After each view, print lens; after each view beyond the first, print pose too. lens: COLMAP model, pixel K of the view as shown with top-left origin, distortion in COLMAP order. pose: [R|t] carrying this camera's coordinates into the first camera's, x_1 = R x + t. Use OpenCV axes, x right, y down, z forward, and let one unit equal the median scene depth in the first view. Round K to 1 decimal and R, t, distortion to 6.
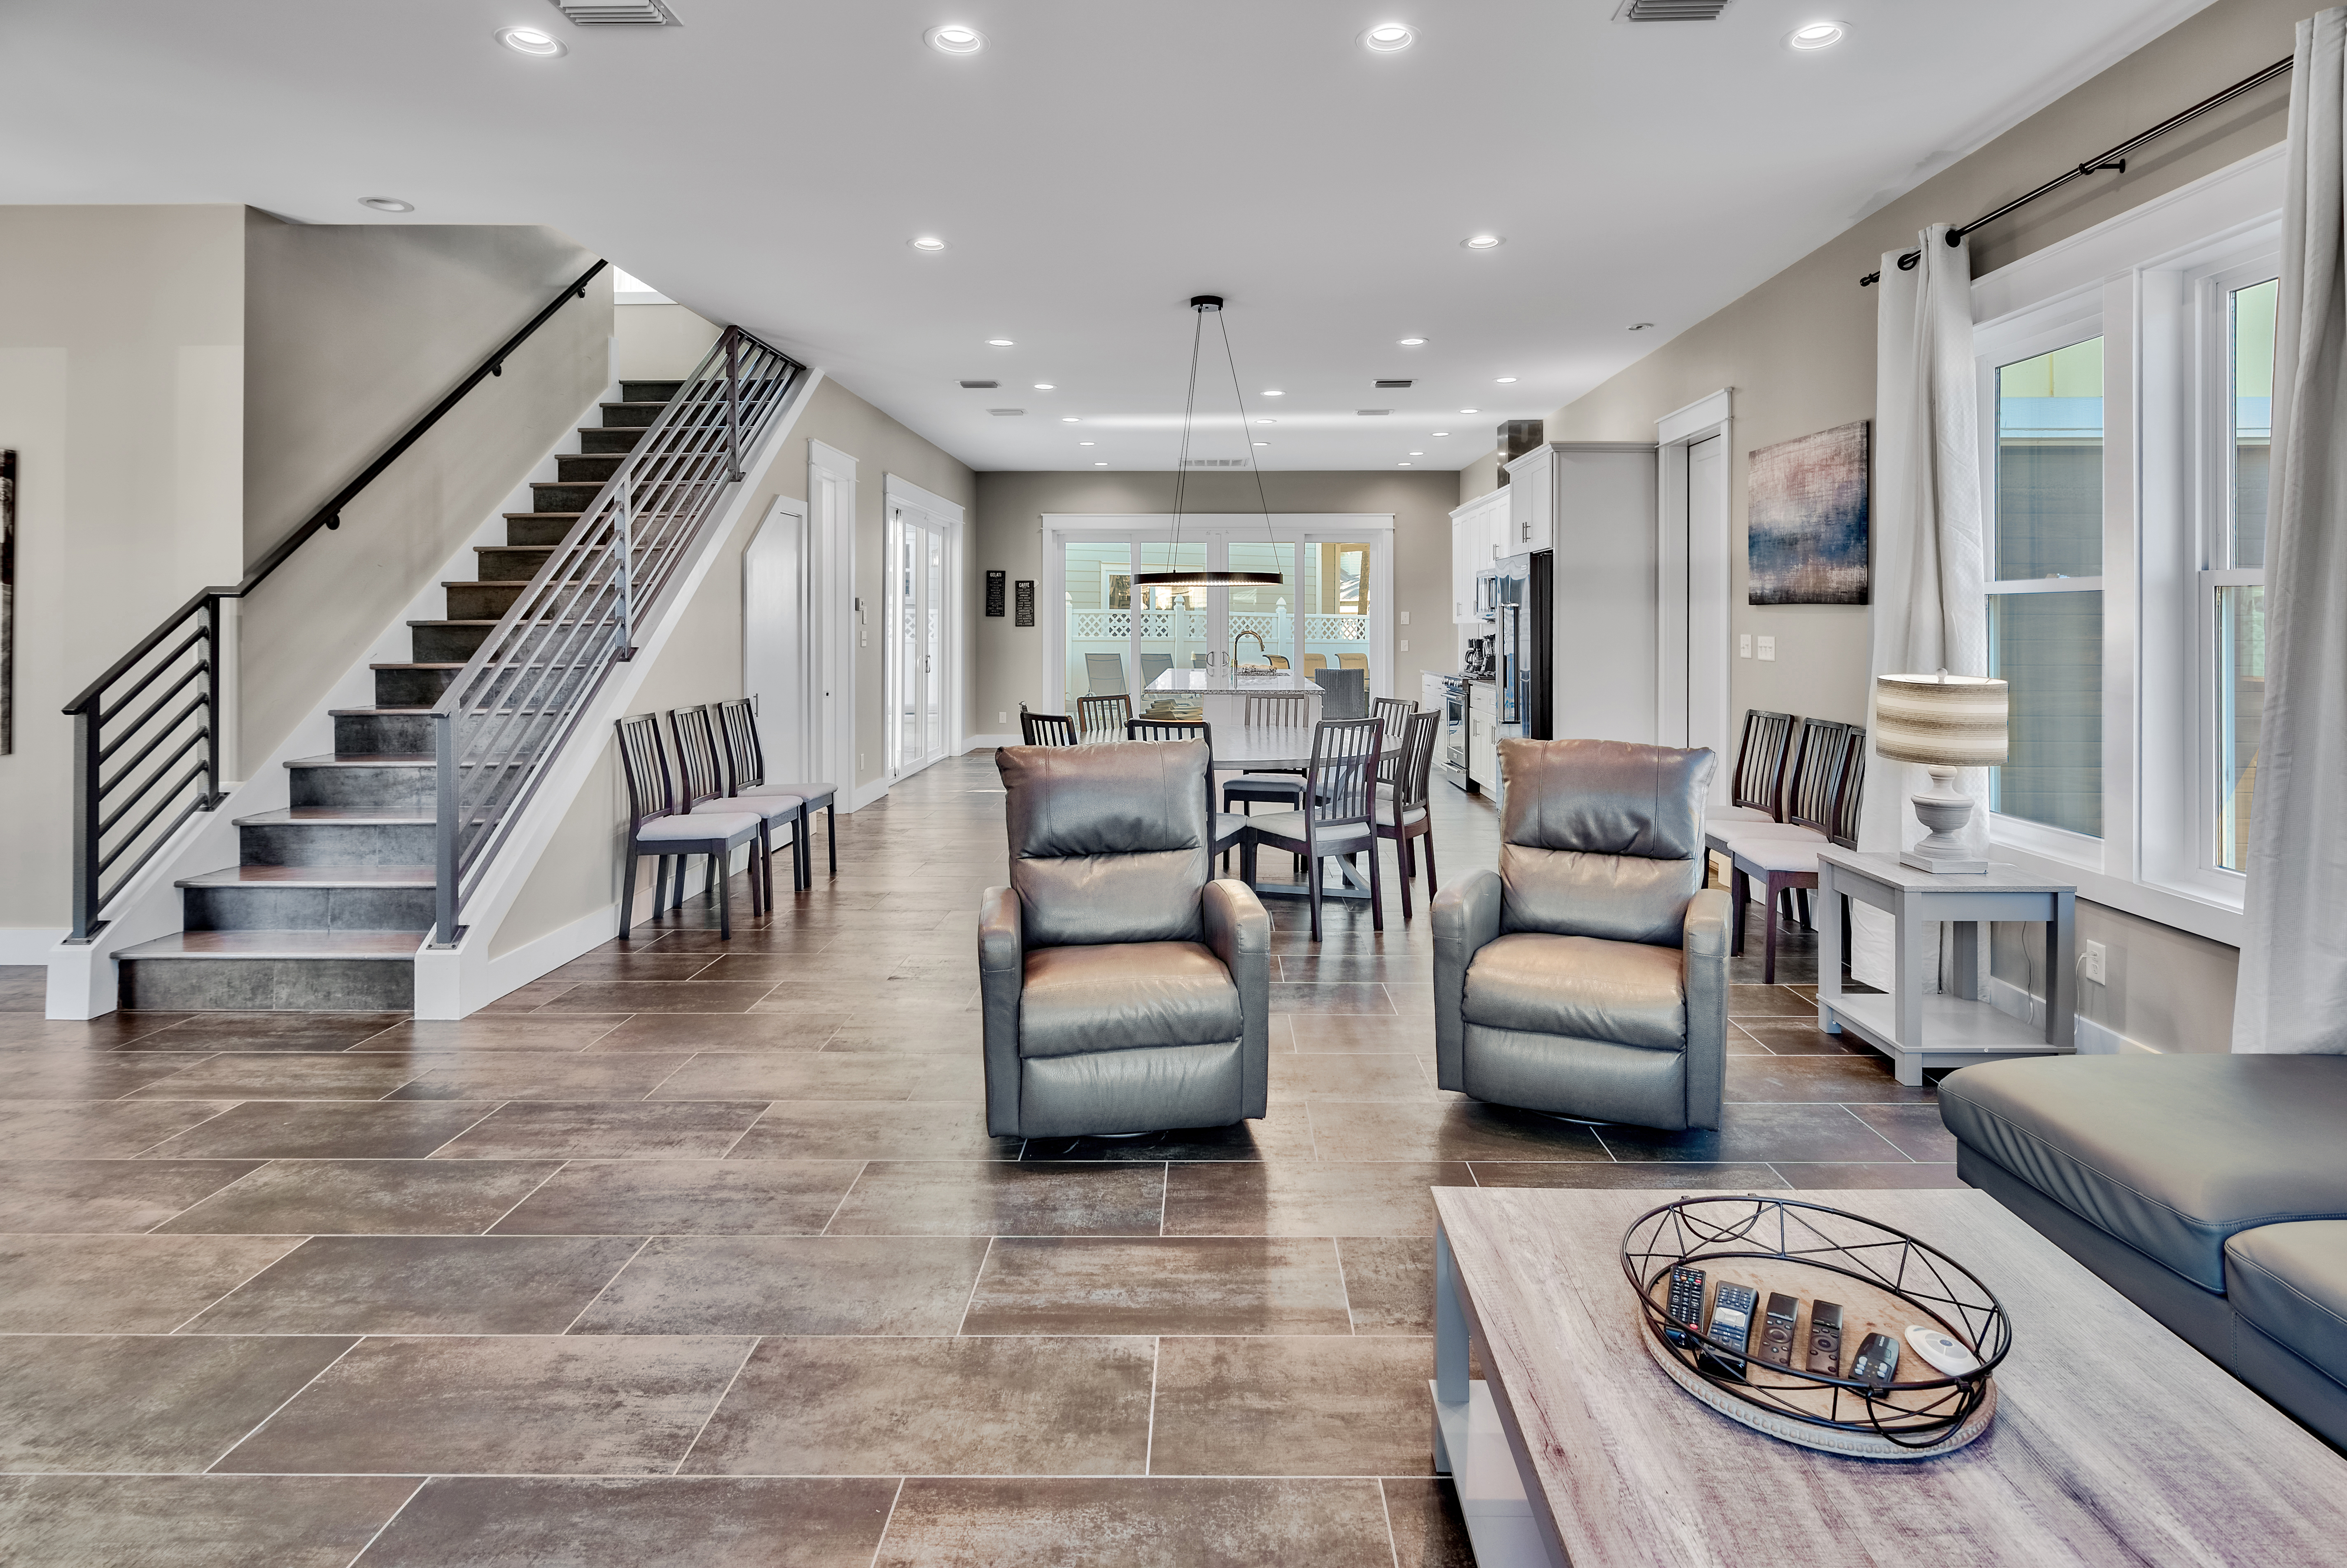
lens RADIAL K [[1195.5, 0, 1222.8], [0, 1195.5, 606.1], [0, 0, 1]] dist [-0.004121, -0.000608]
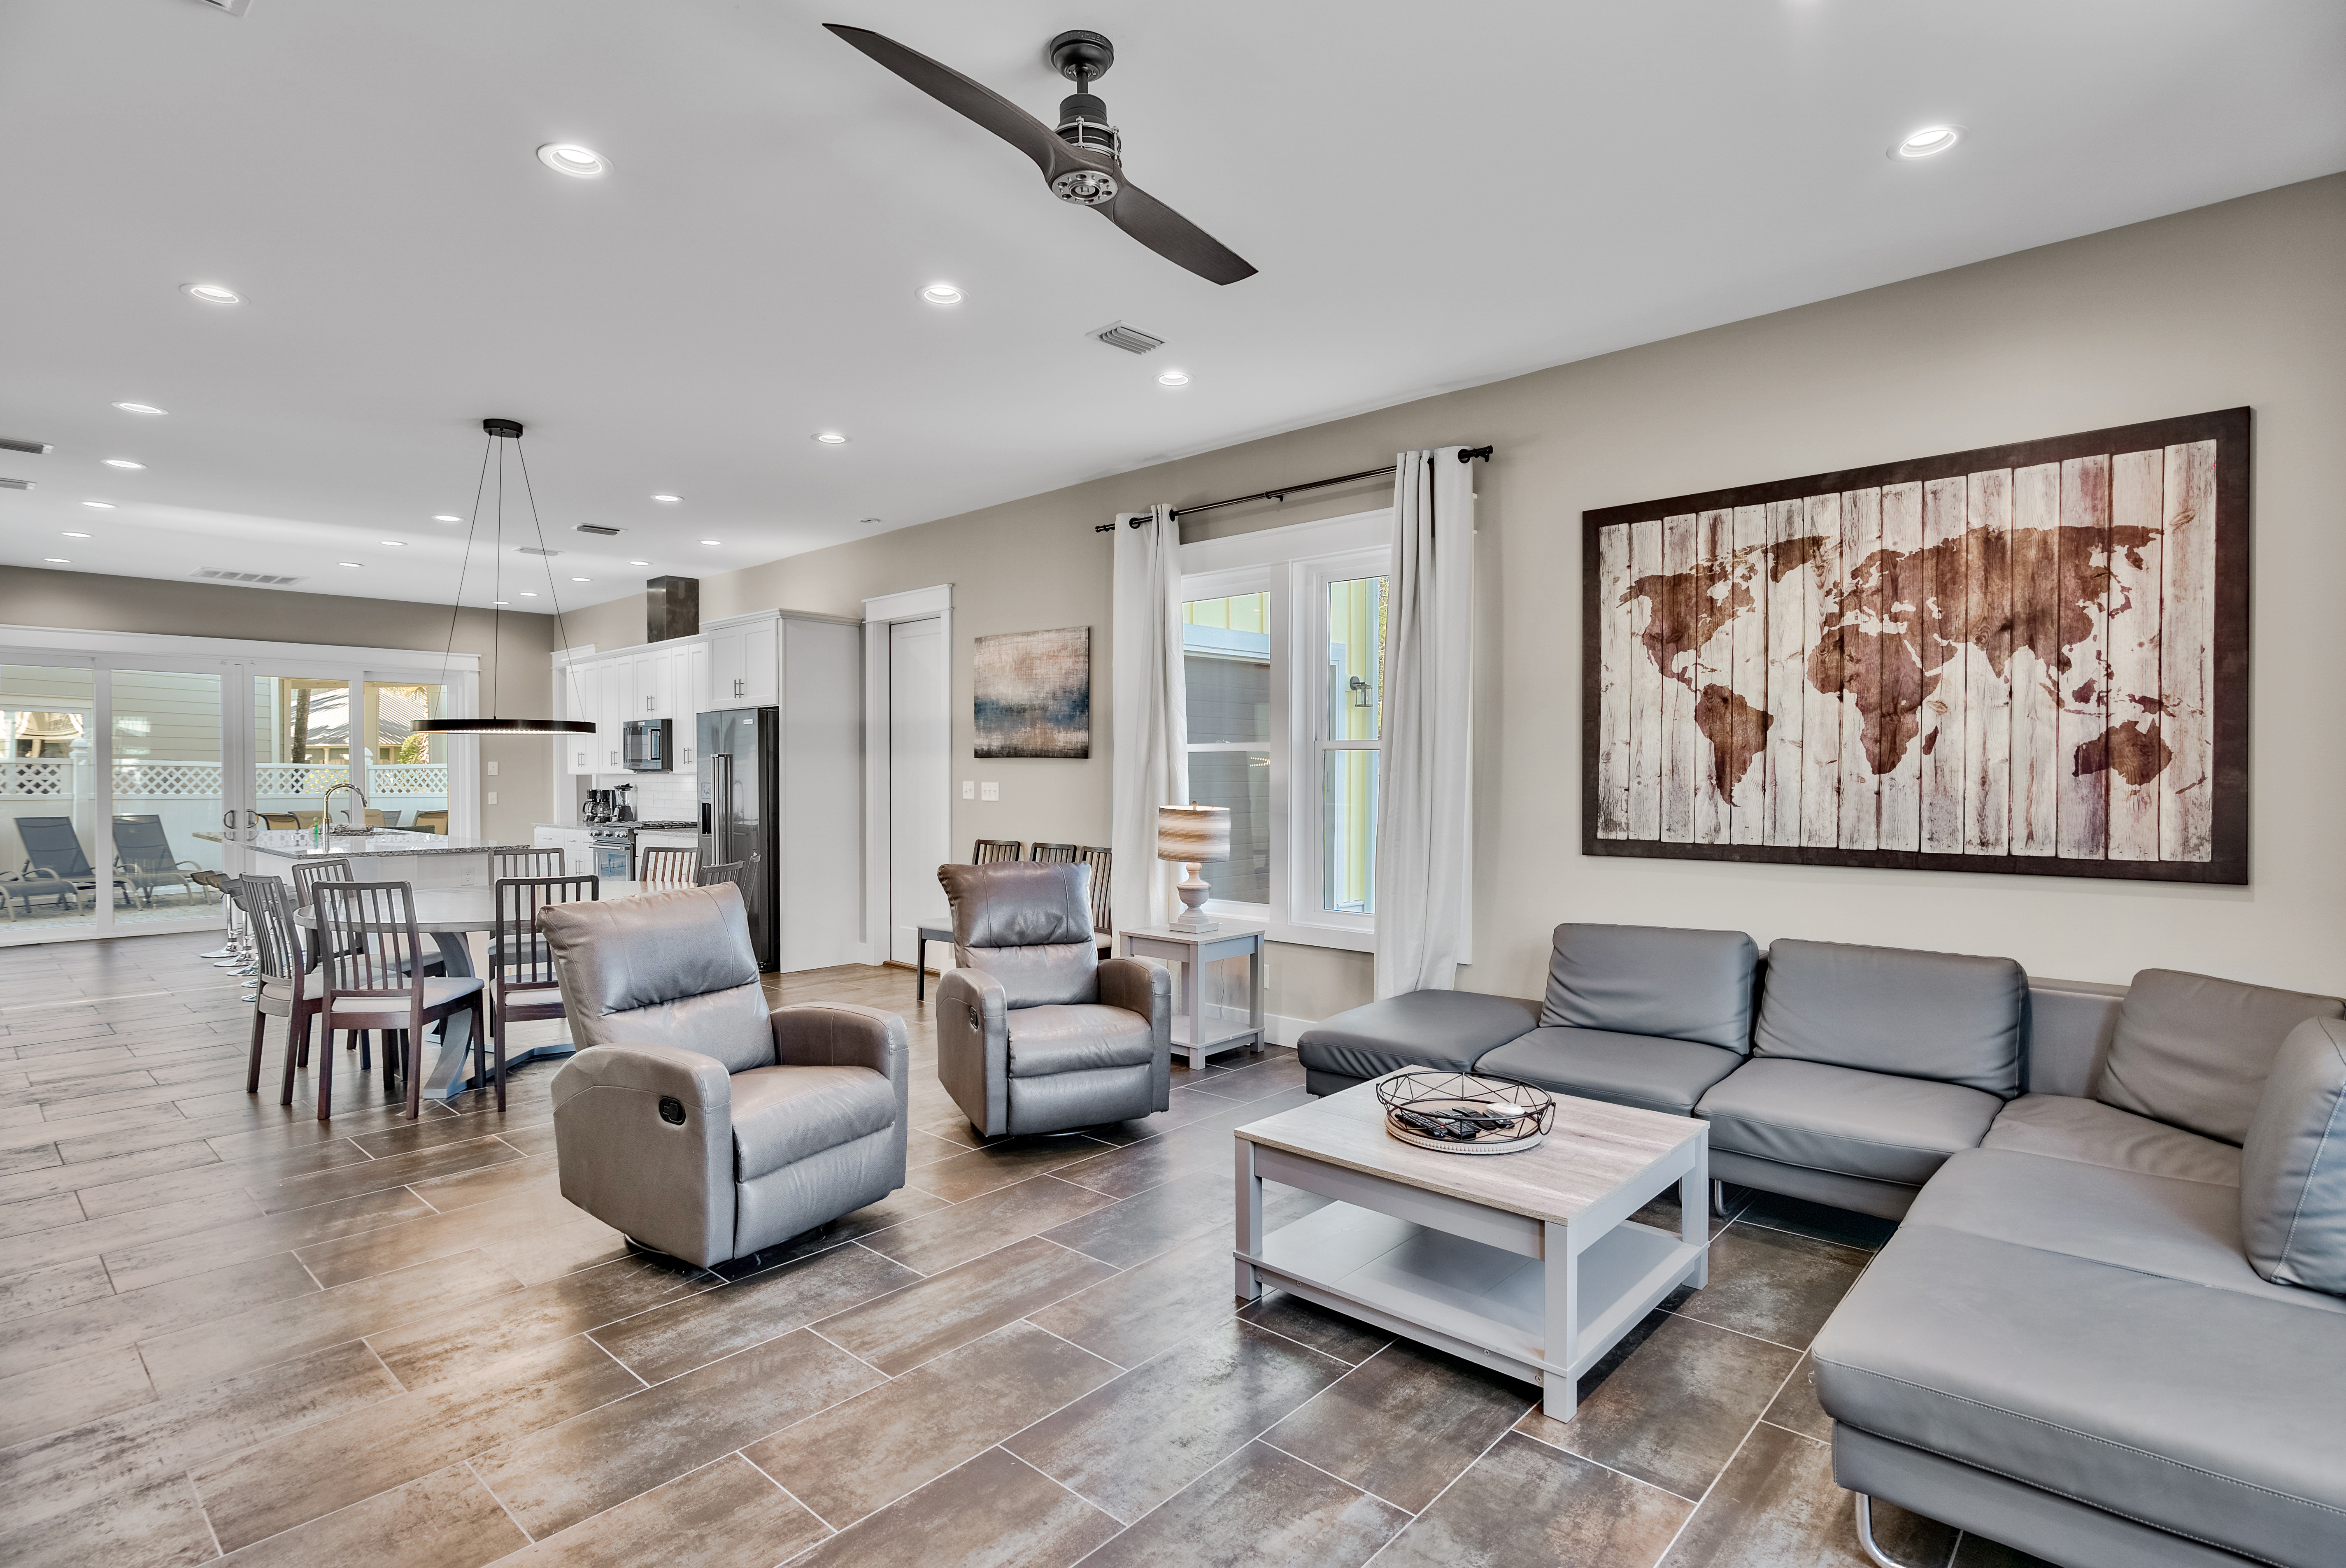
lens RADIAL K [[1151.3, 0, 1184.2], [0, 1151.3, 772.0], [0, 0, 1]] dist [-0.003682, -0.000144]
pose [[0.666783, -0.003393, 0.745244, -0.401641], [-0.006516, 0.999925, 0.010382, -0.000399], [-0.745223, -0.011779, 0.666711, 0.016262]]
